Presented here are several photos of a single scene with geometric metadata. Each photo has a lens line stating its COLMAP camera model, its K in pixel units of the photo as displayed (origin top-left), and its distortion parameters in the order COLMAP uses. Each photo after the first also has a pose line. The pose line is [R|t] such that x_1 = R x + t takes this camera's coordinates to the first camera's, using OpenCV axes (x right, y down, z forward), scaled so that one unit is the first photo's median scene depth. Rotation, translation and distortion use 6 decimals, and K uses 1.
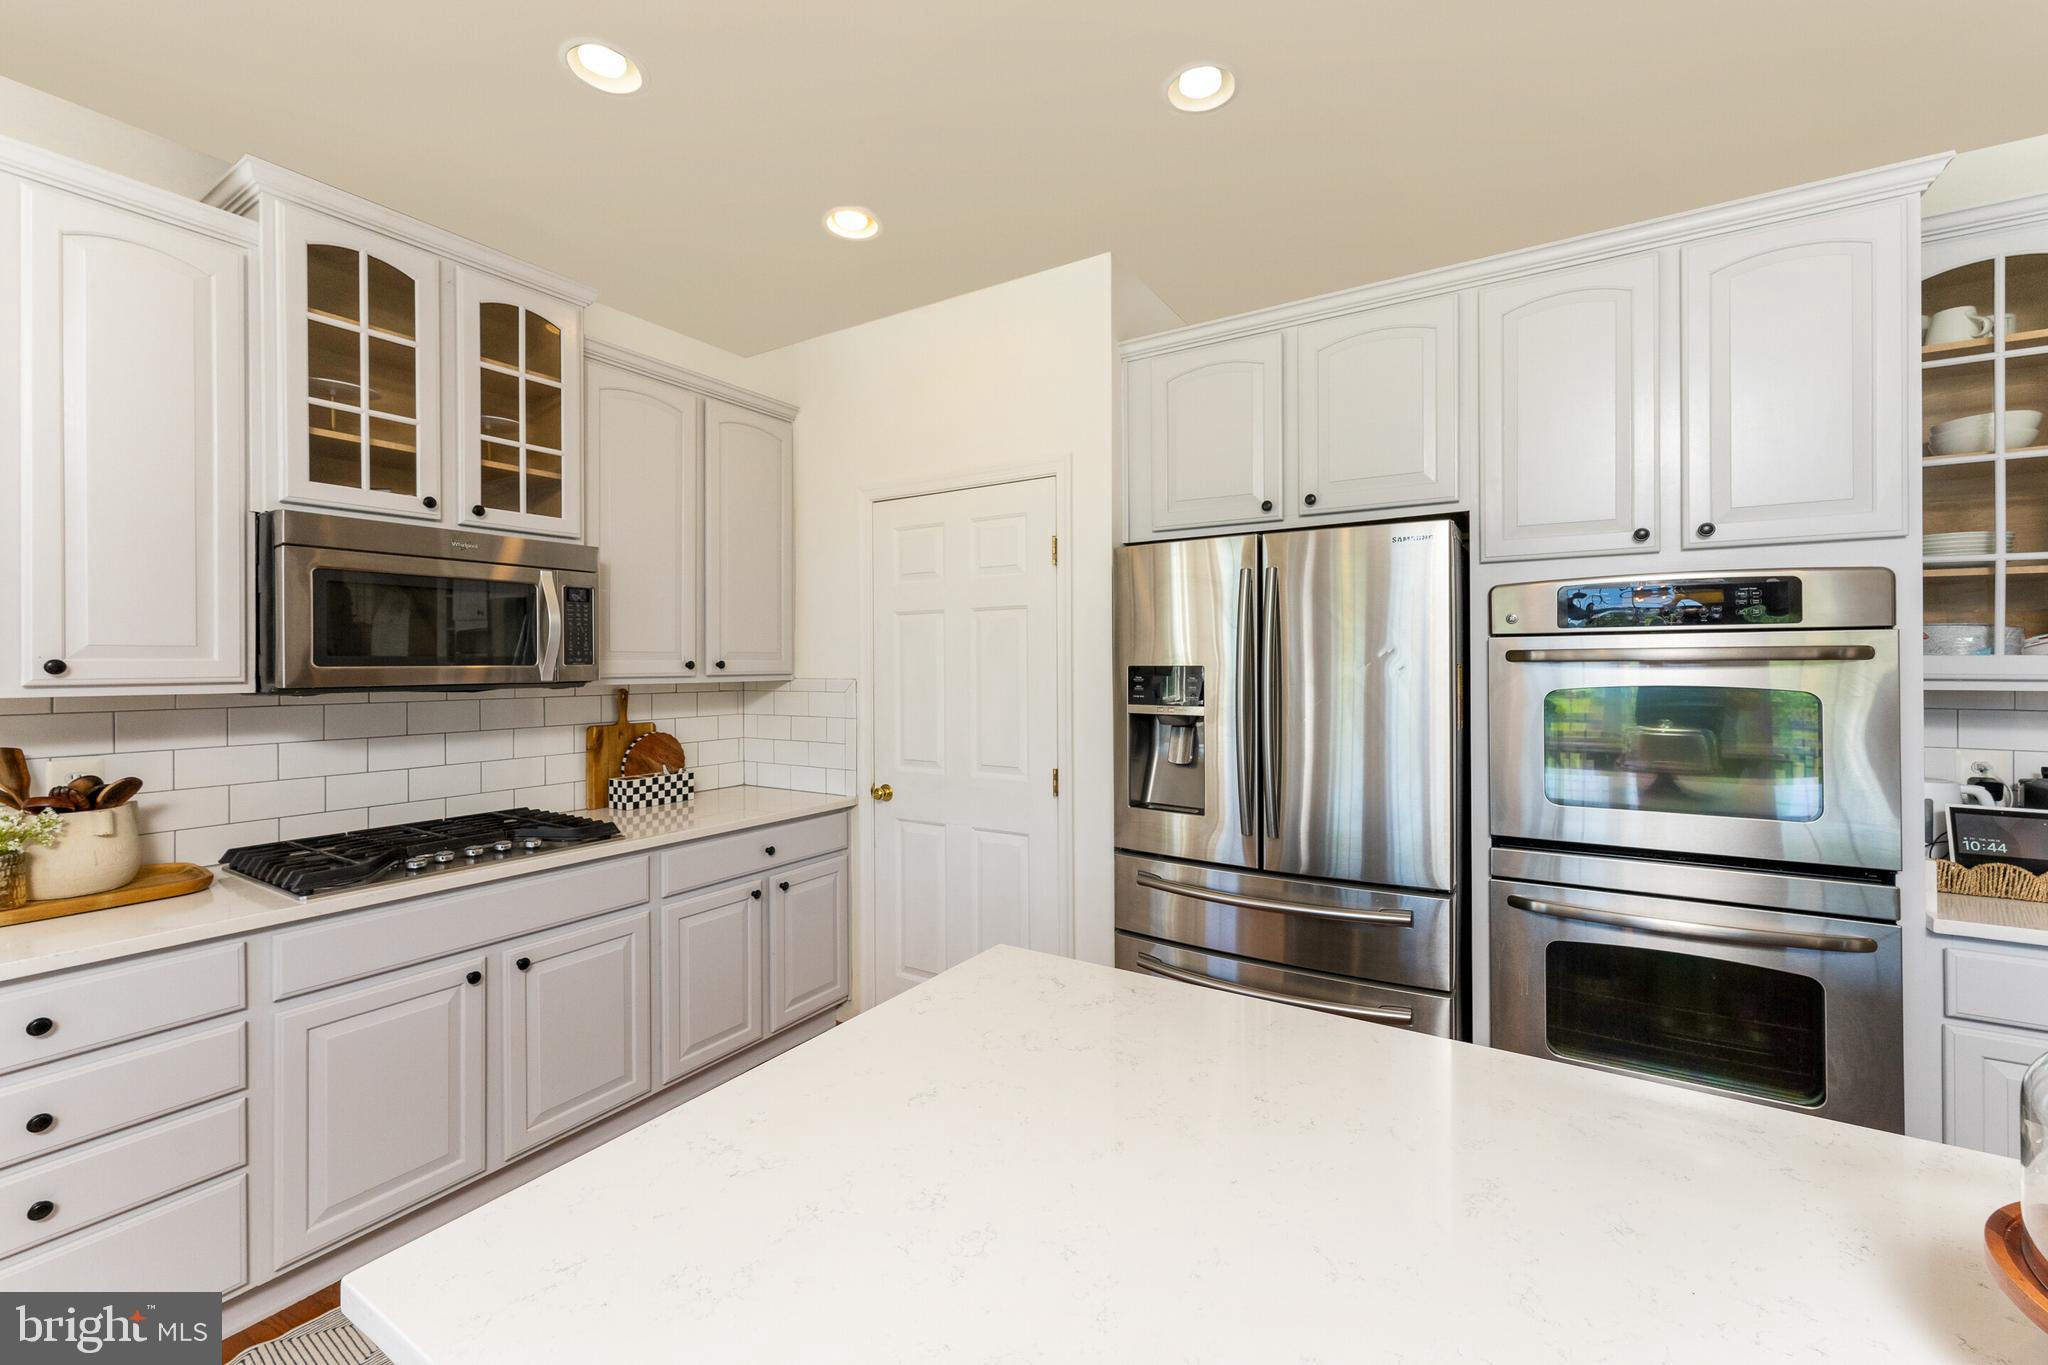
lens RADIAL K [[832.1, 0, 1026.7], [0, 832.1, 666.4], [0, 0, 1]] dist [-0.000771, 0.001082]
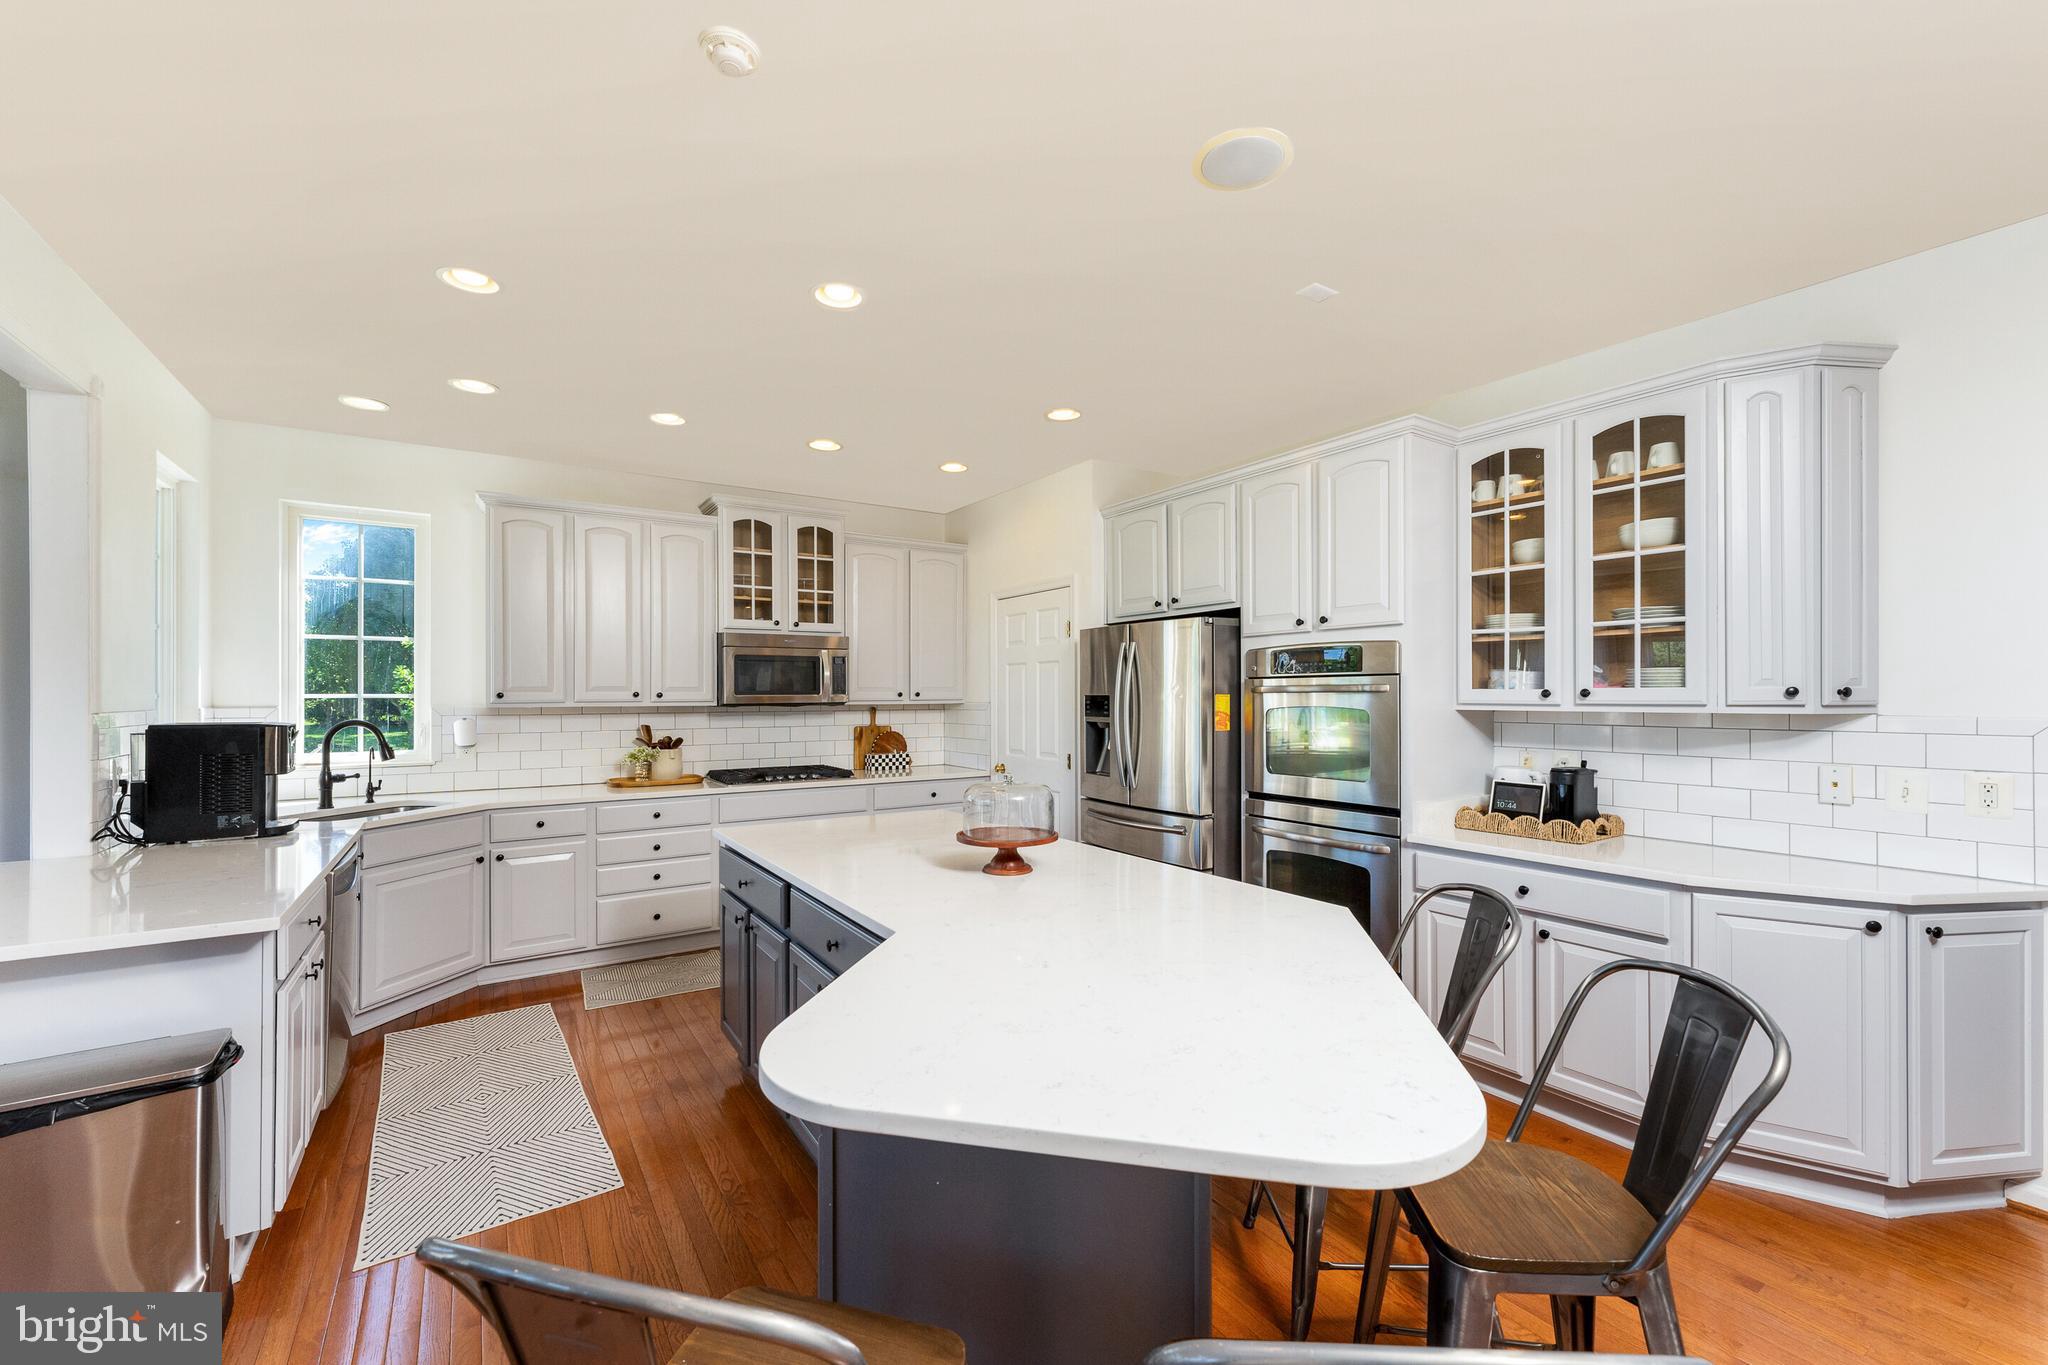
lens RADIAL K [[832.1, 0, 1032.4], [0, 832.1, 695.8], [0, 0, 1]] dist [-0.000771, 0.001082]
pose [[0.910323, 0.002238, -0.413892, 0.807640], [-0.002621, 0.999997, -0.000357, 0.001169], [0.413889, 0.001410, 0.910326, -0.733434]]
